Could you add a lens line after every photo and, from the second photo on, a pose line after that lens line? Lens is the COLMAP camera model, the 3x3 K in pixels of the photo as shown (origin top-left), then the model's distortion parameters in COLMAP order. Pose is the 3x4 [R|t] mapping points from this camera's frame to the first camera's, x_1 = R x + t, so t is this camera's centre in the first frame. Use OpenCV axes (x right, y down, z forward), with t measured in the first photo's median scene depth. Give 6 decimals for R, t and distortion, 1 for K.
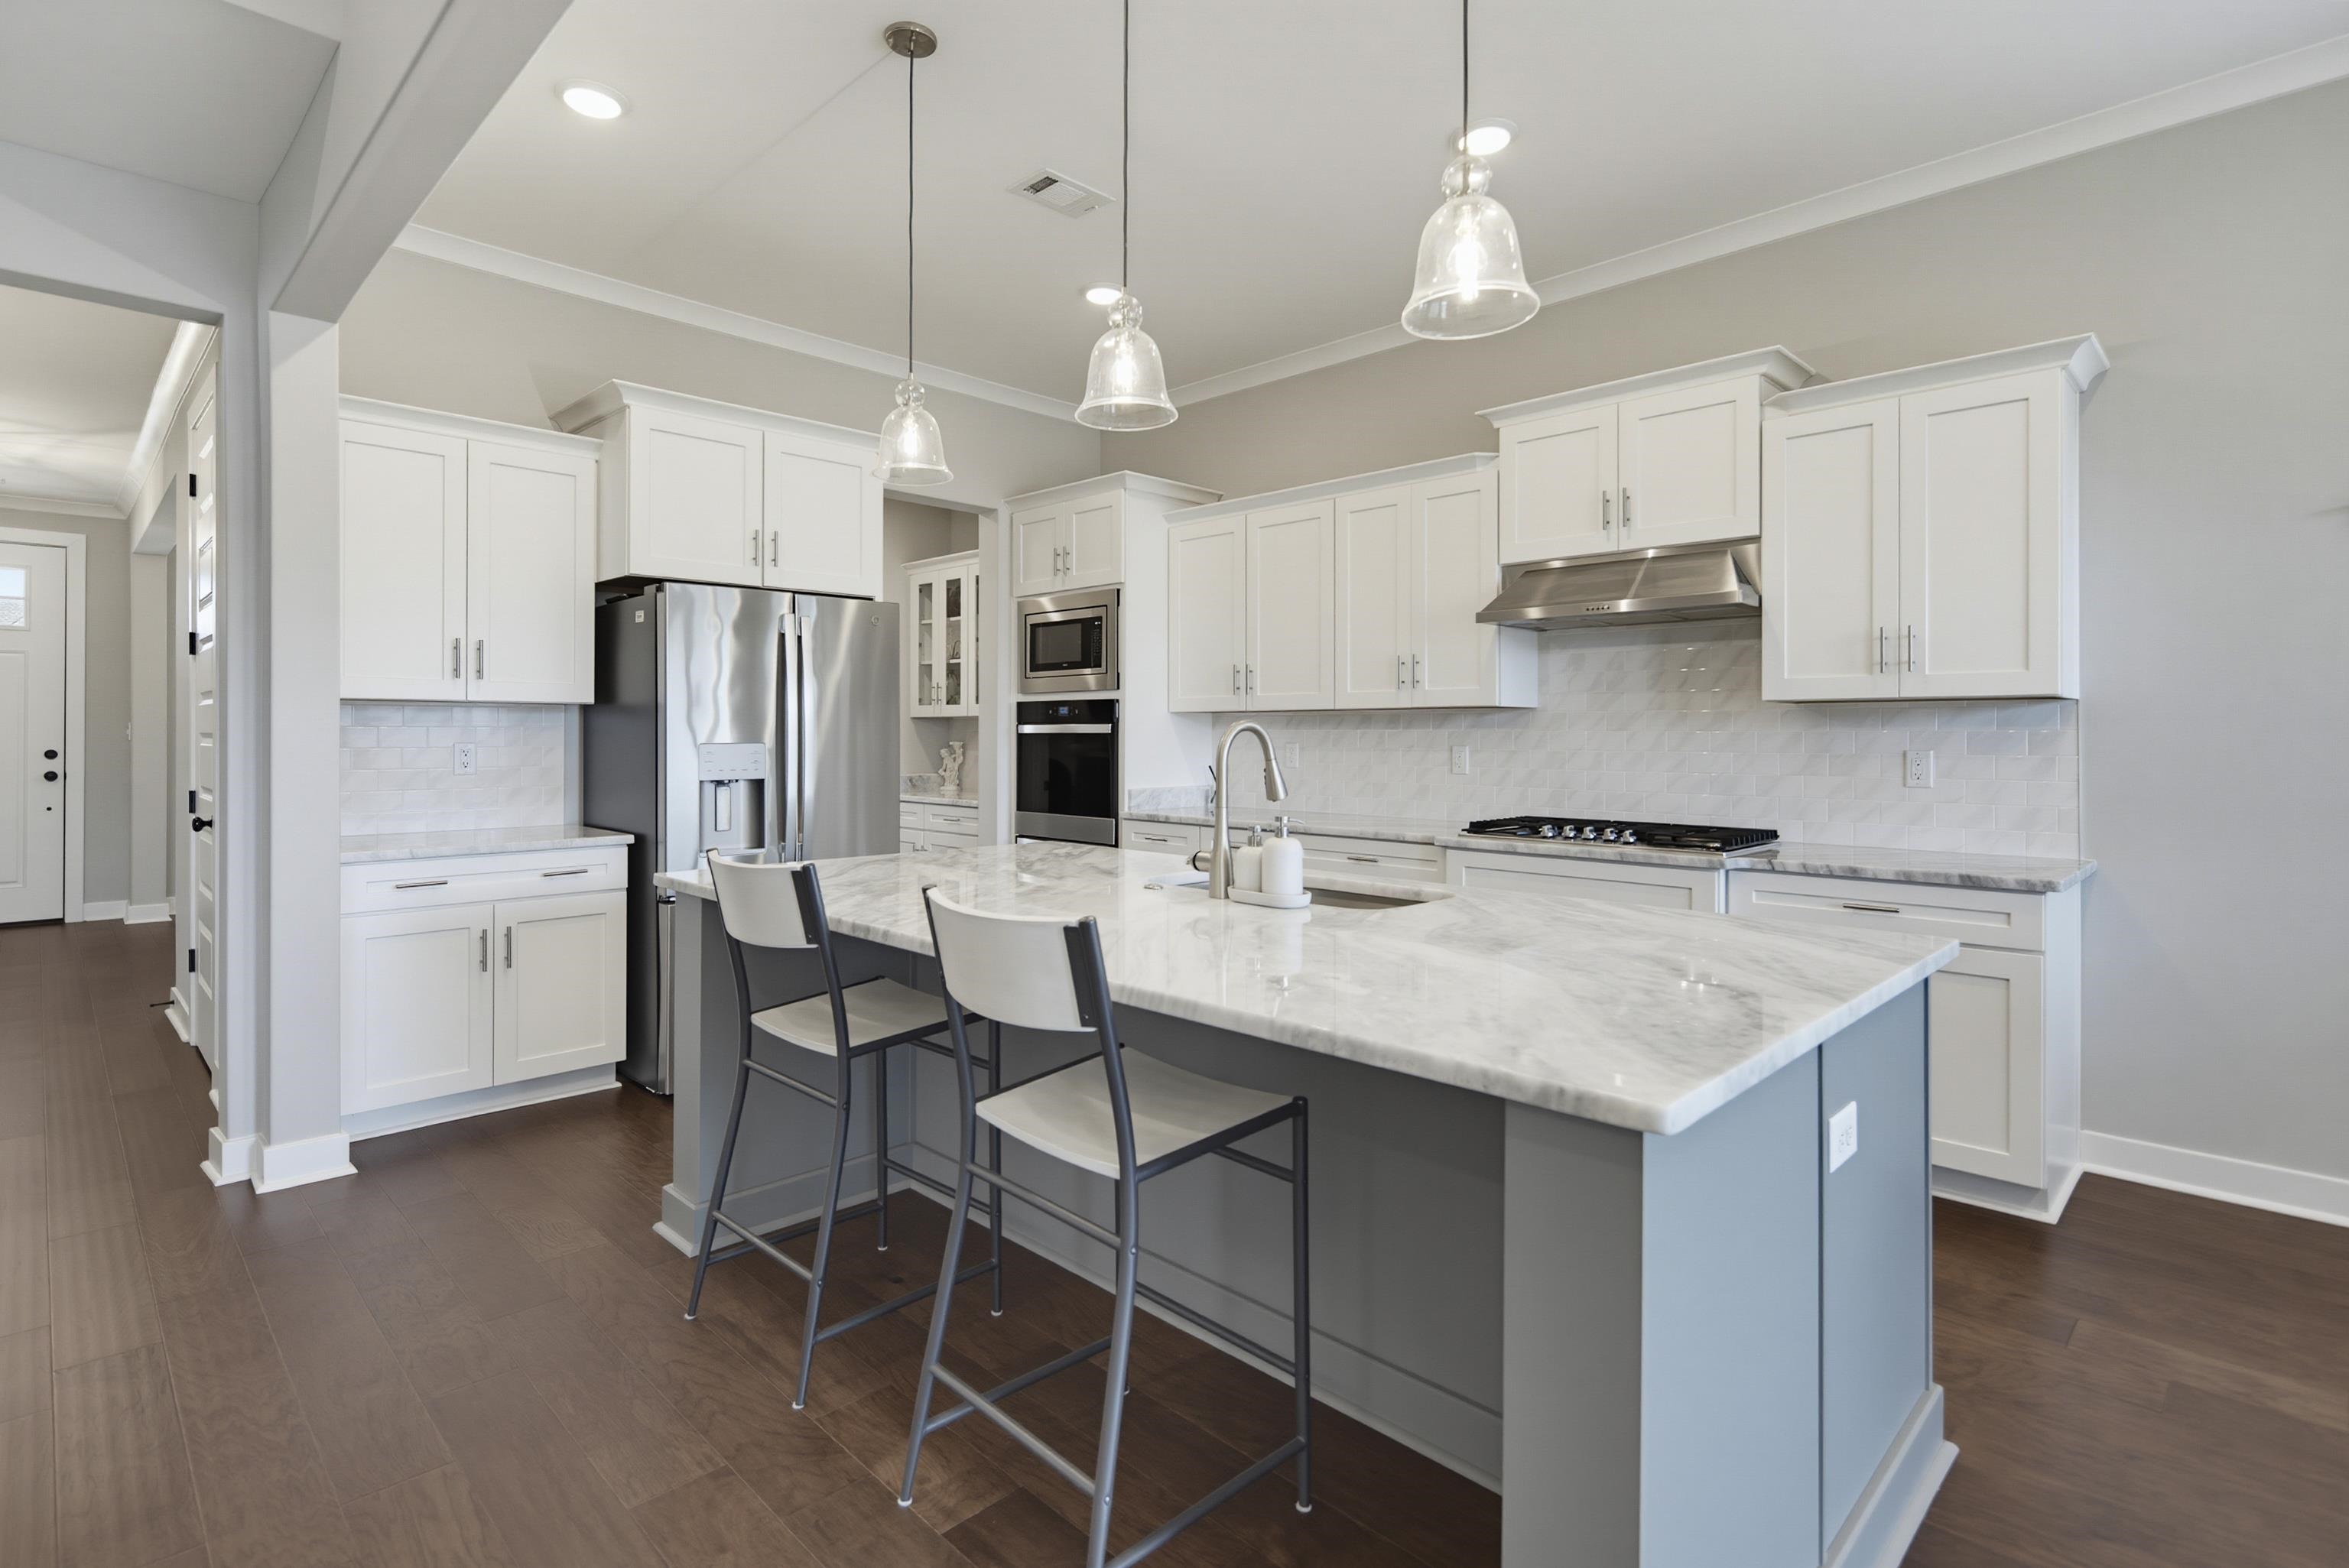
lens RADIAL K [[1130.8, 0, 1167.7], [0, 1130.8, 730.2], [0, 0, 1]] dist [0.002300, -0.003017]
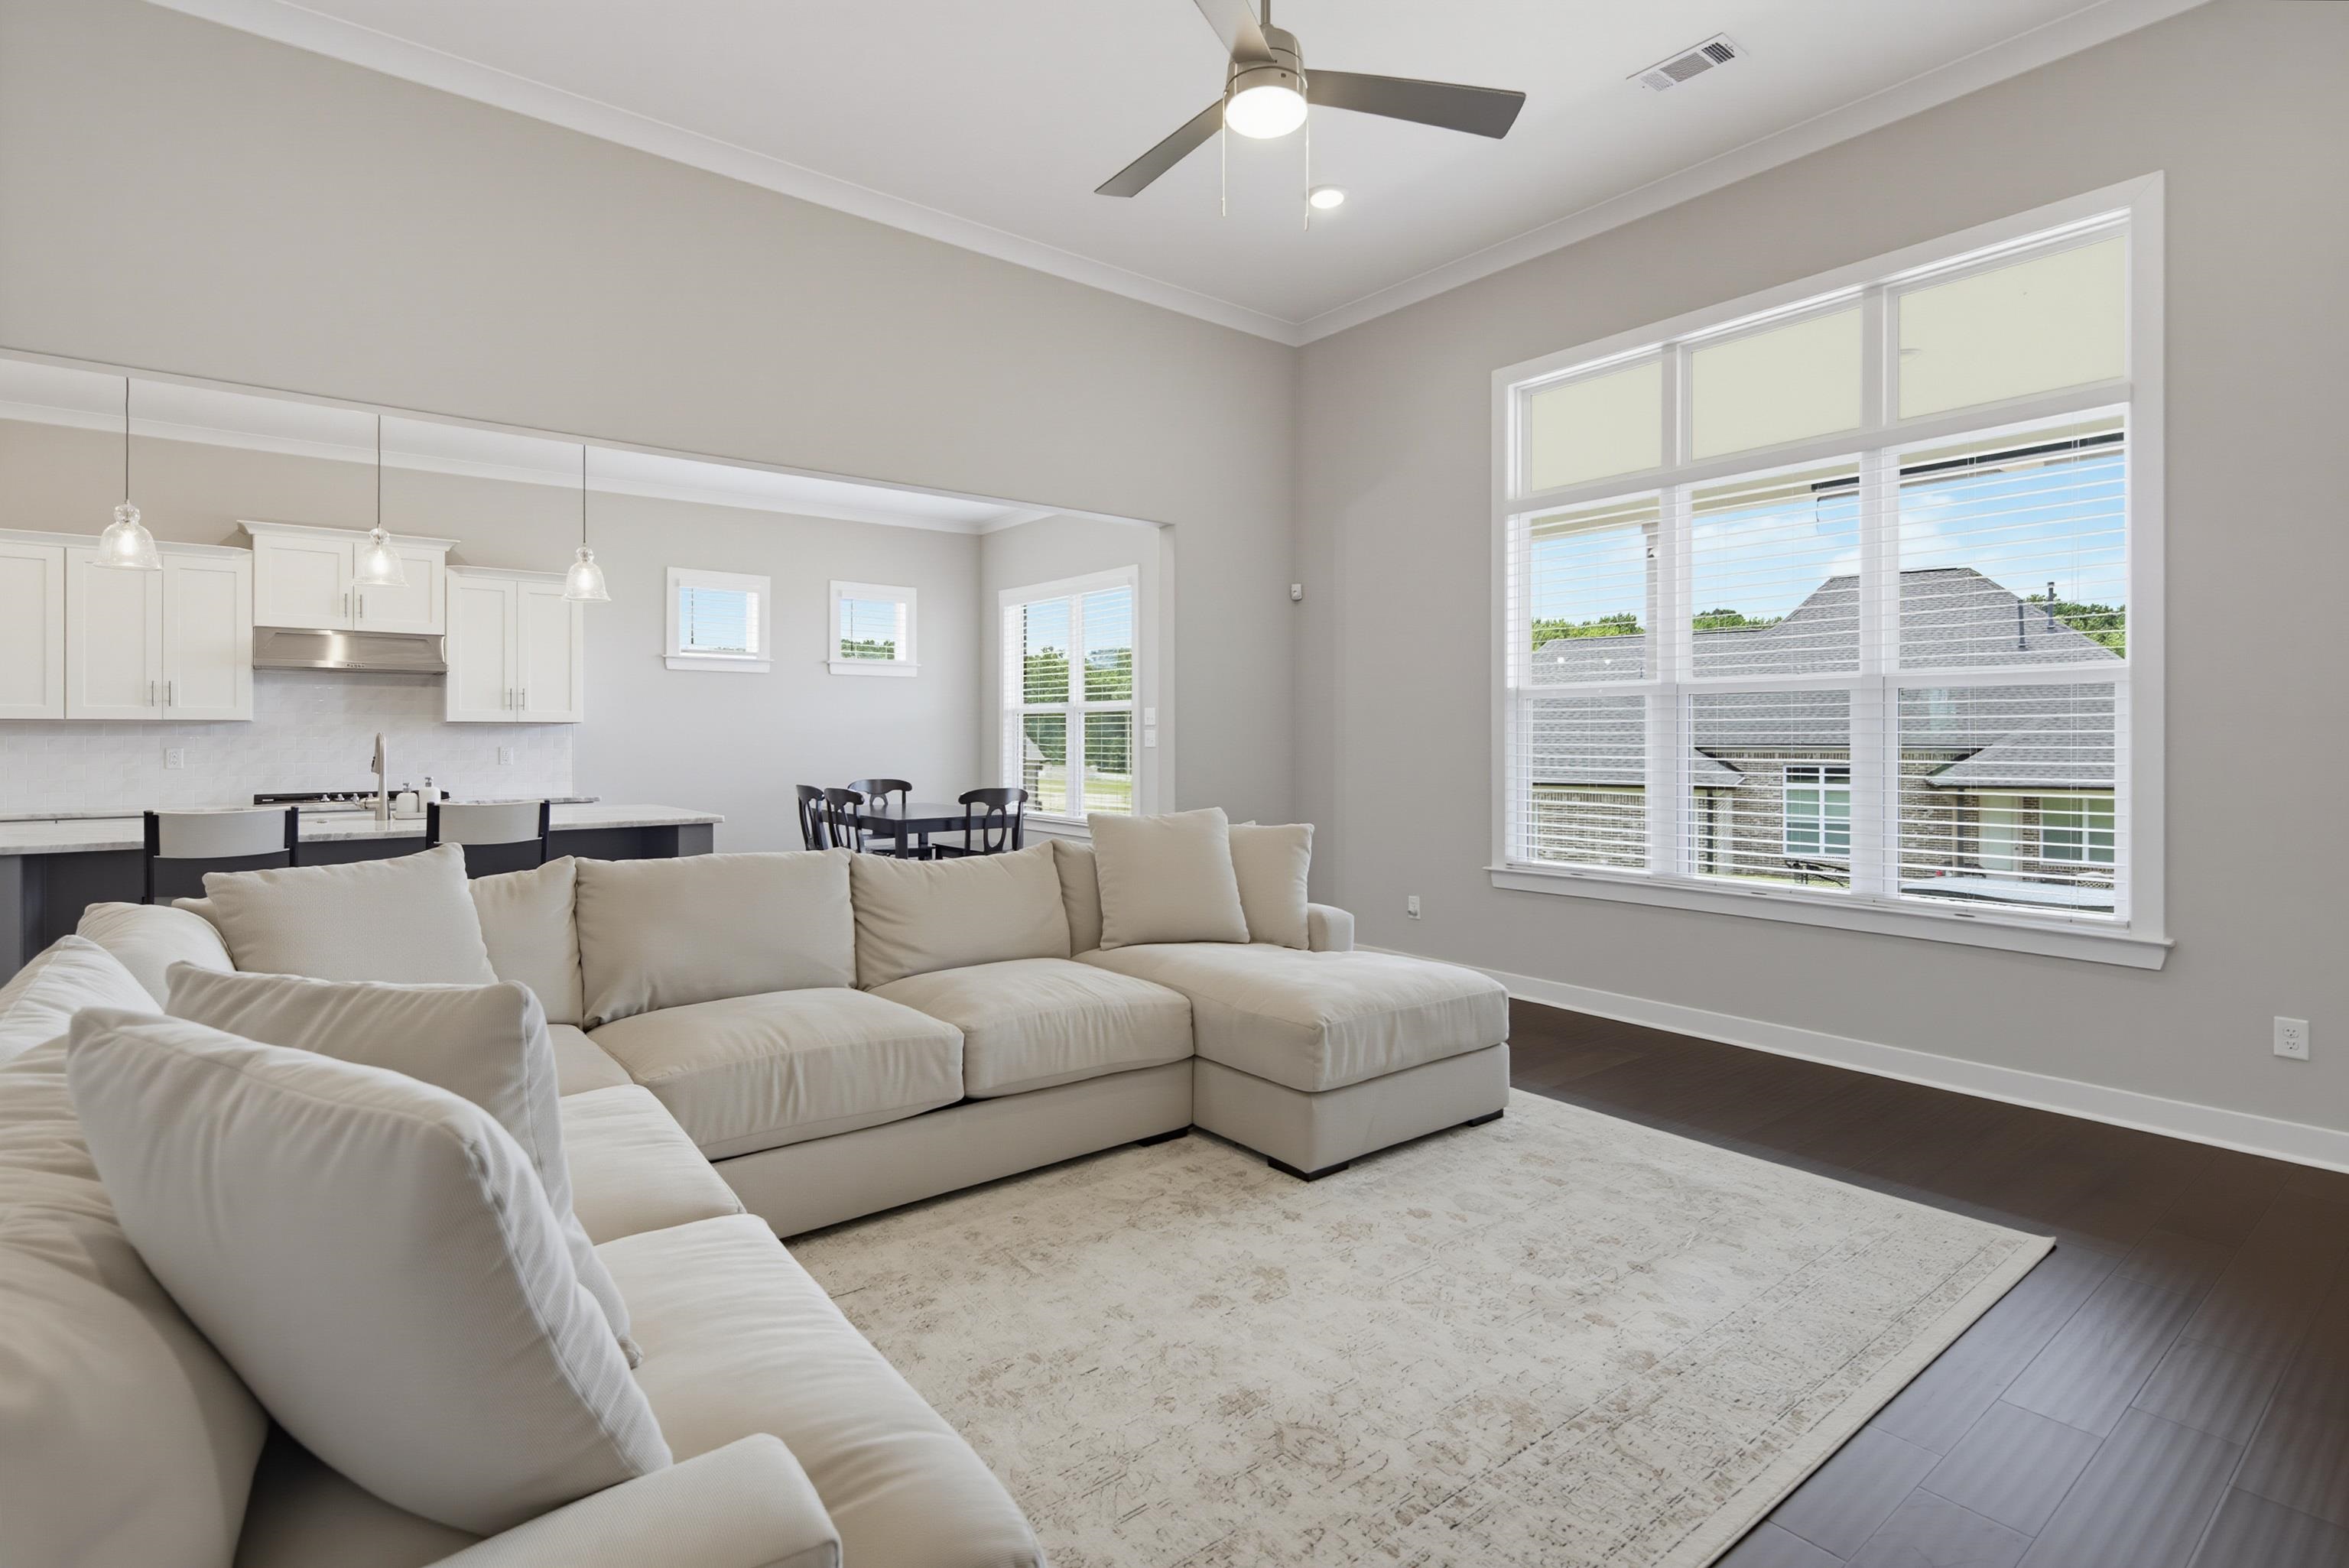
lens RADIAL K [[1130.8, 0, 1175.6], [0, 1130.8, 744.7], [0, 0, 1]] dist [0.002300, -0.003017]
pose [[0.110329, -0.007720, 0.993865, -1.087013], [-0.001572, 0.999967, 0.007942, -0.002778], [-0.993894, -0.002438, 0.110314, -0.384716]]
